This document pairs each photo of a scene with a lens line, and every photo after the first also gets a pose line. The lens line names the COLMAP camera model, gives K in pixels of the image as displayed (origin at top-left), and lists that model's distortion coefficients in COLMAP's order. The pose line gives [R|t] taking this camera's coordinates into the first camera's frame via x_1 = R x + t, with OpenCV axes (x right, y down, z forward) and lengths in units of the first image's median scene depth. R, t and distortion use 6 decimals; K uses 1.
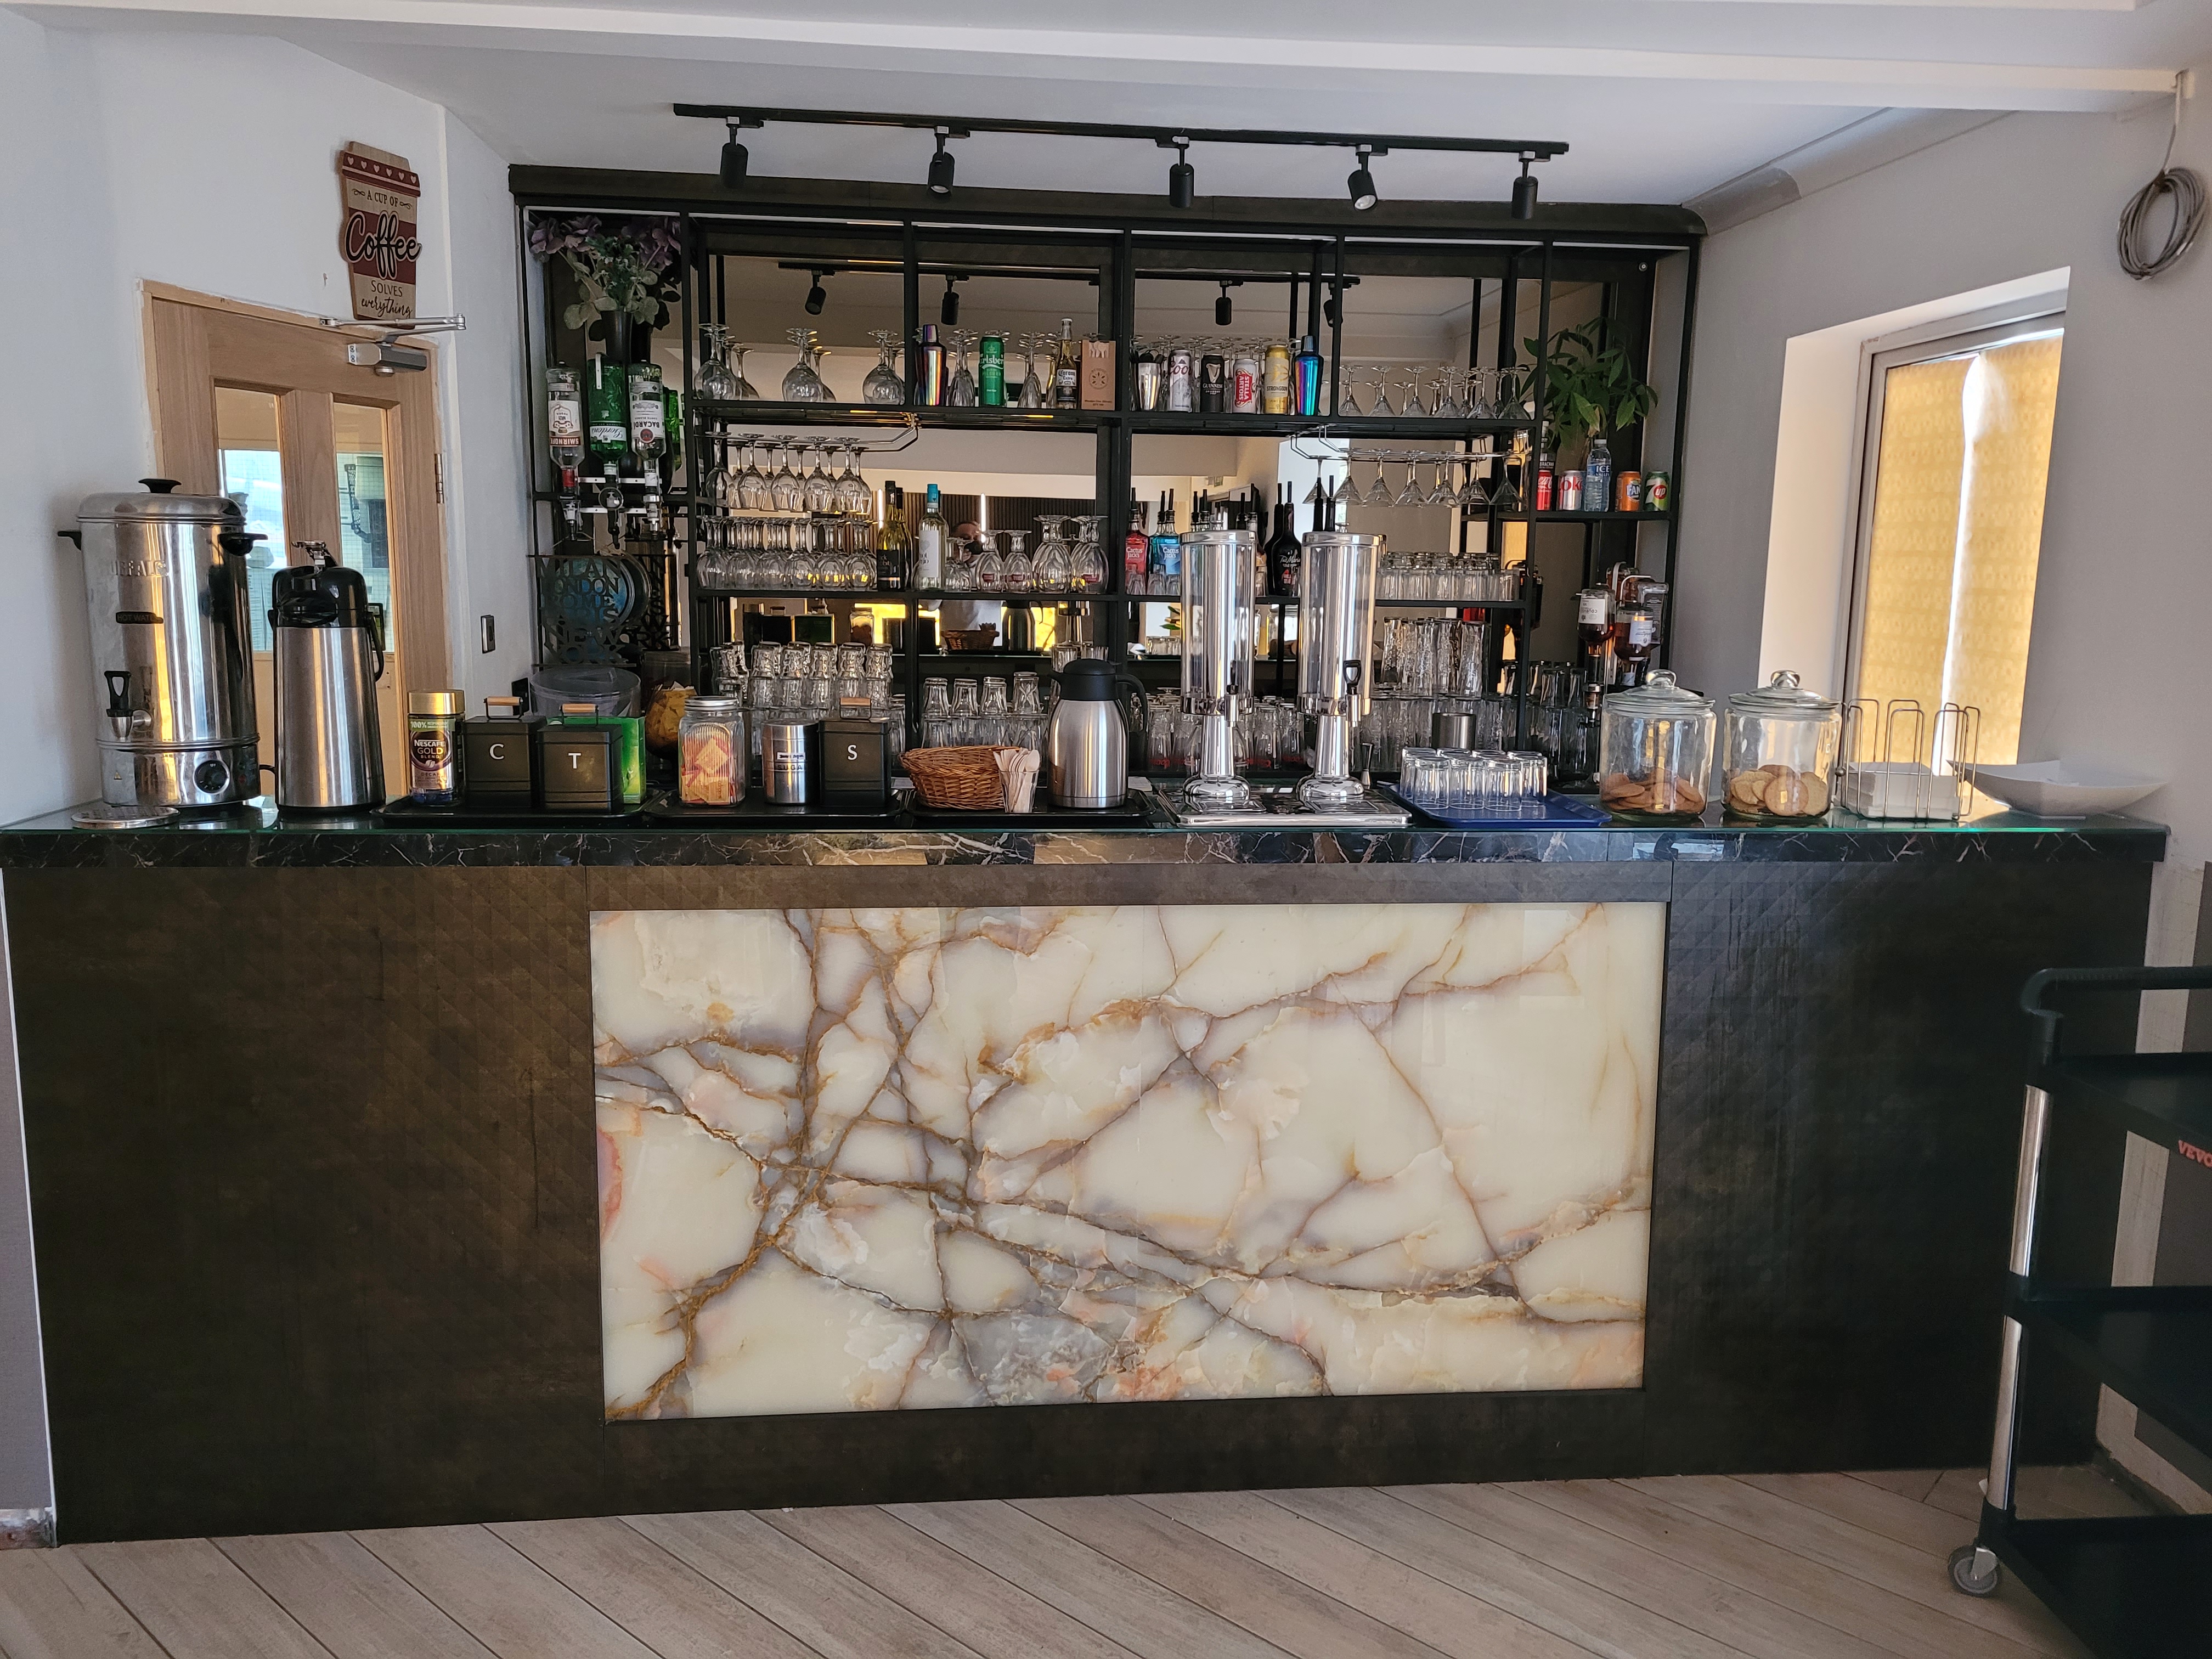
lens RADIAL K [[1668.1, 0, 1133.5], [0, 1668.1, 798.9], [0, 0, 1]] dist [0.059323, -0.046673]
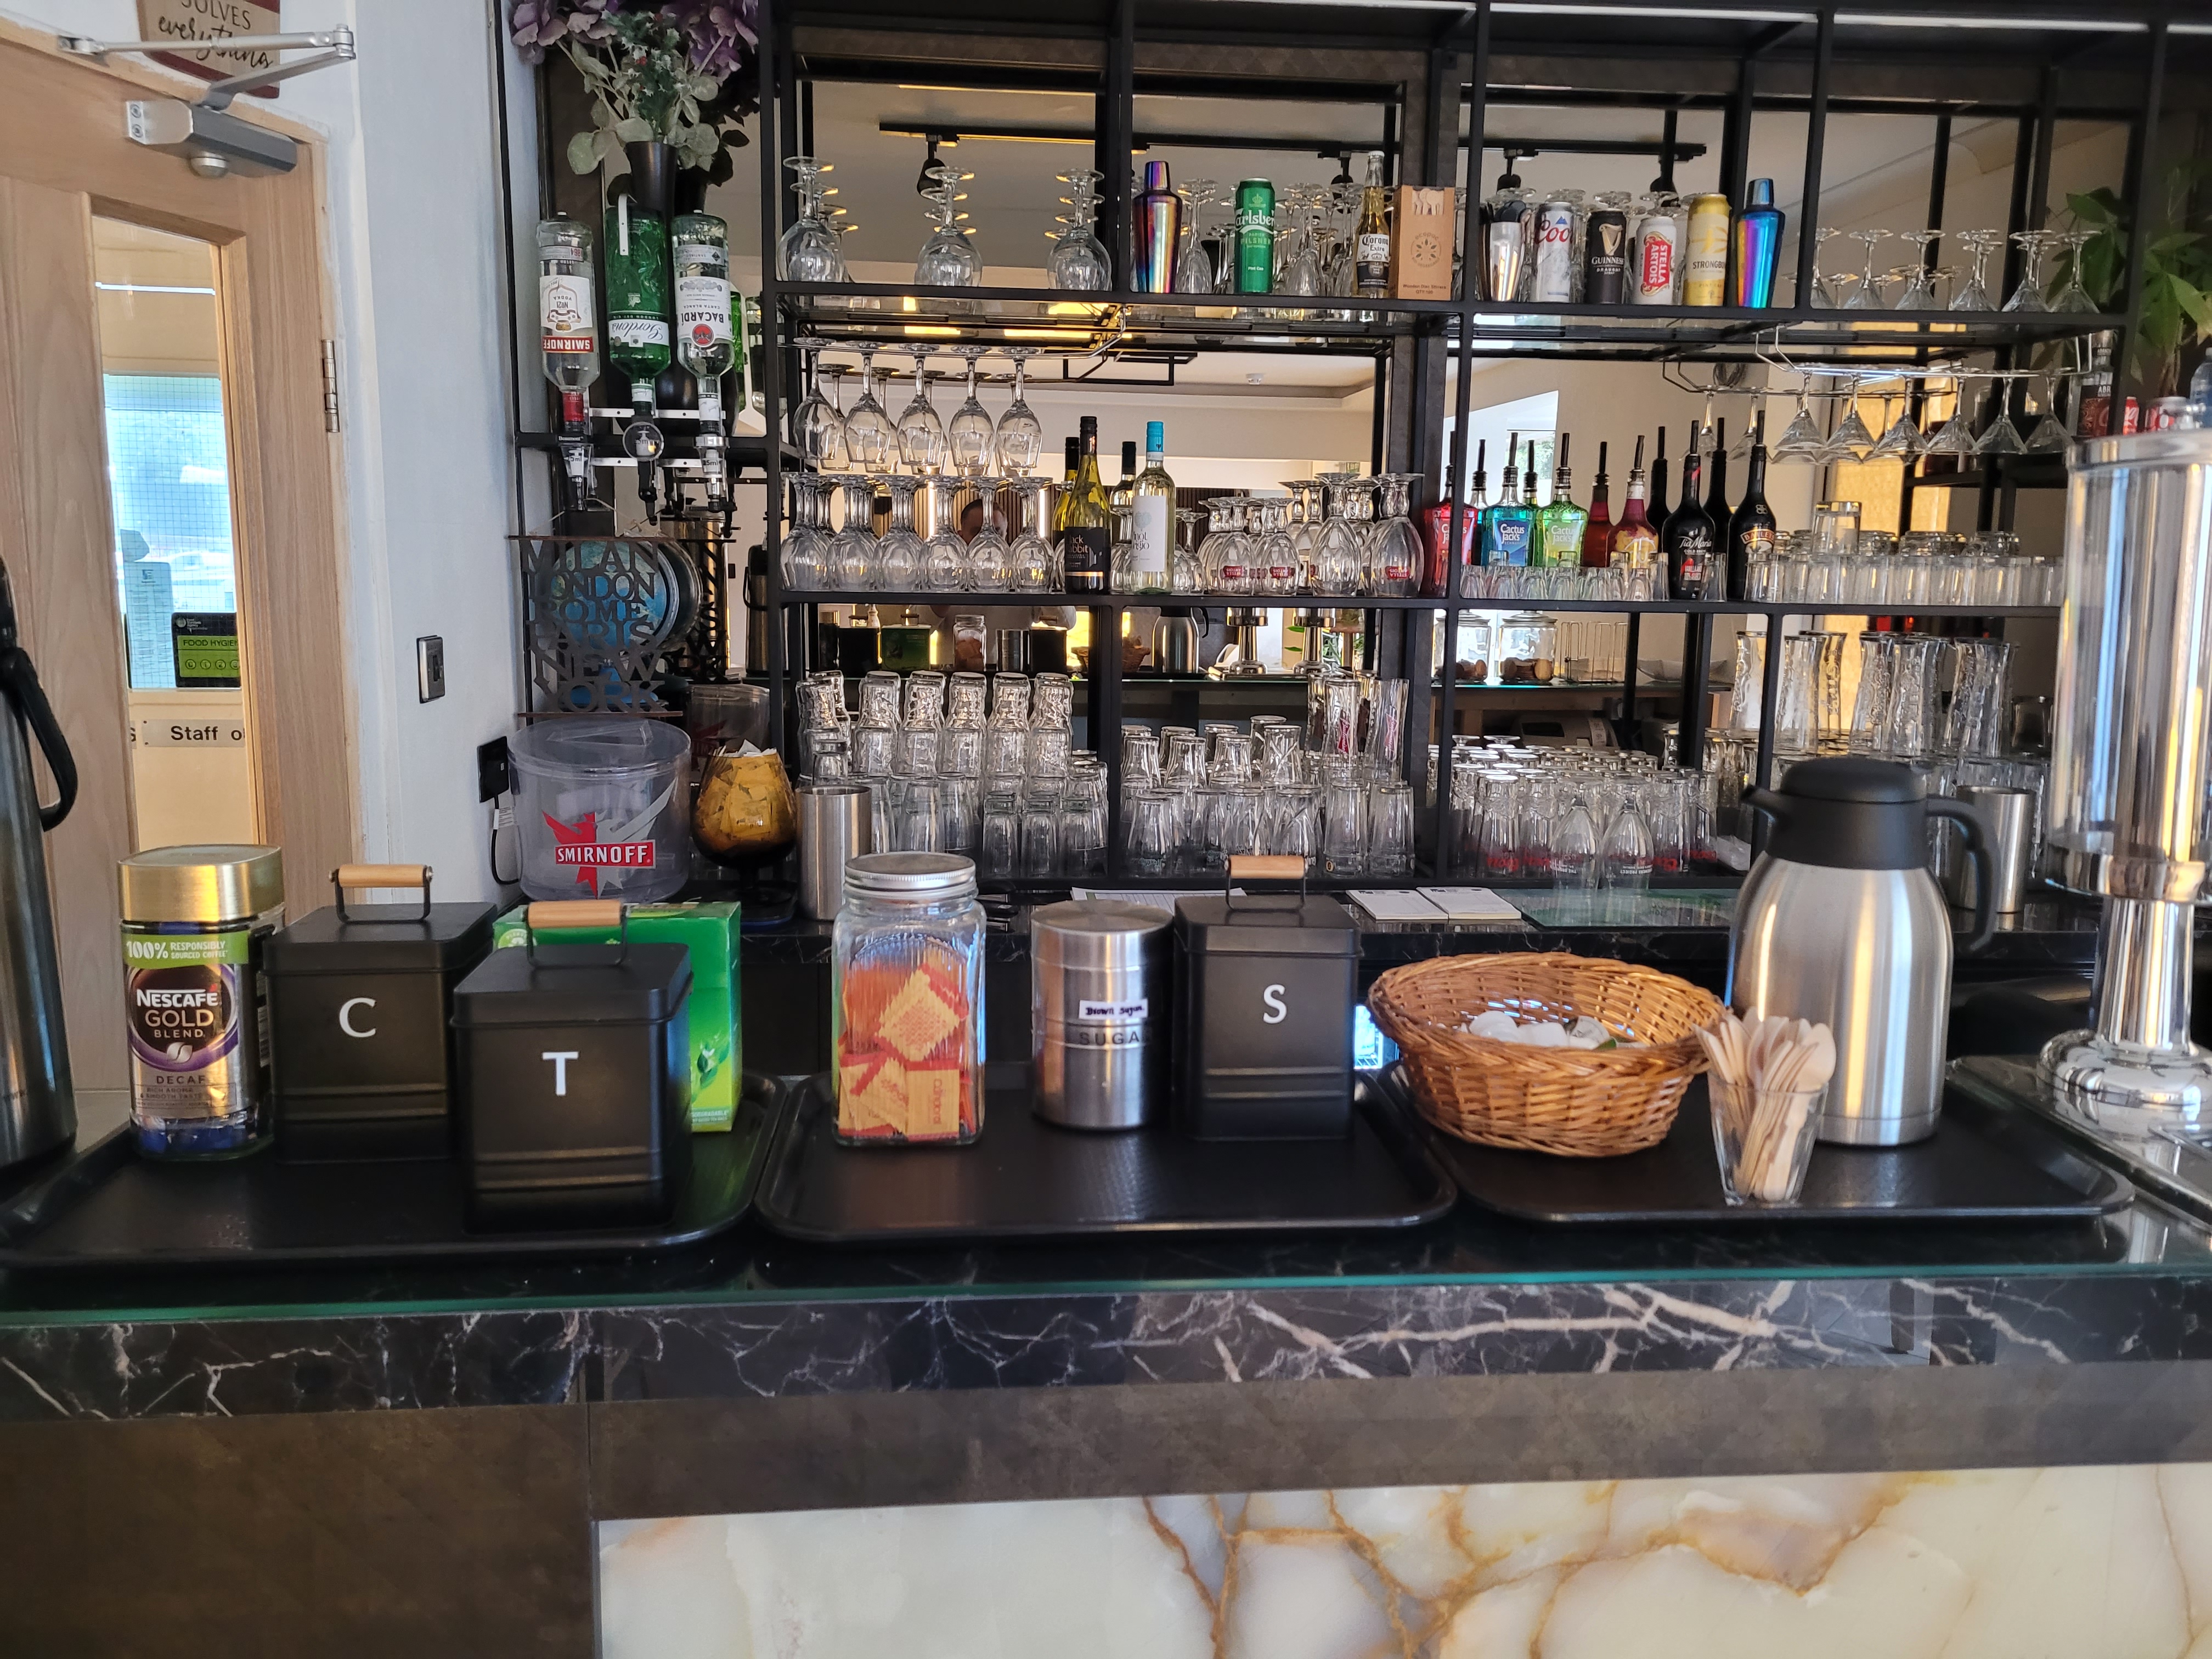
lens RADIAL K [[1668.1, 0, 1133.5], [0, 1668.1, 798.9], [0, 0, 1]] dist [0.059323, -0.046673]
pose [[0.999945, 0.000632, -0.010486, -0.126153], [-0.000661, 0.999996, -0.002754, -0.047781], [0.010484, 0.002761, 0.999941, 0.391054]]
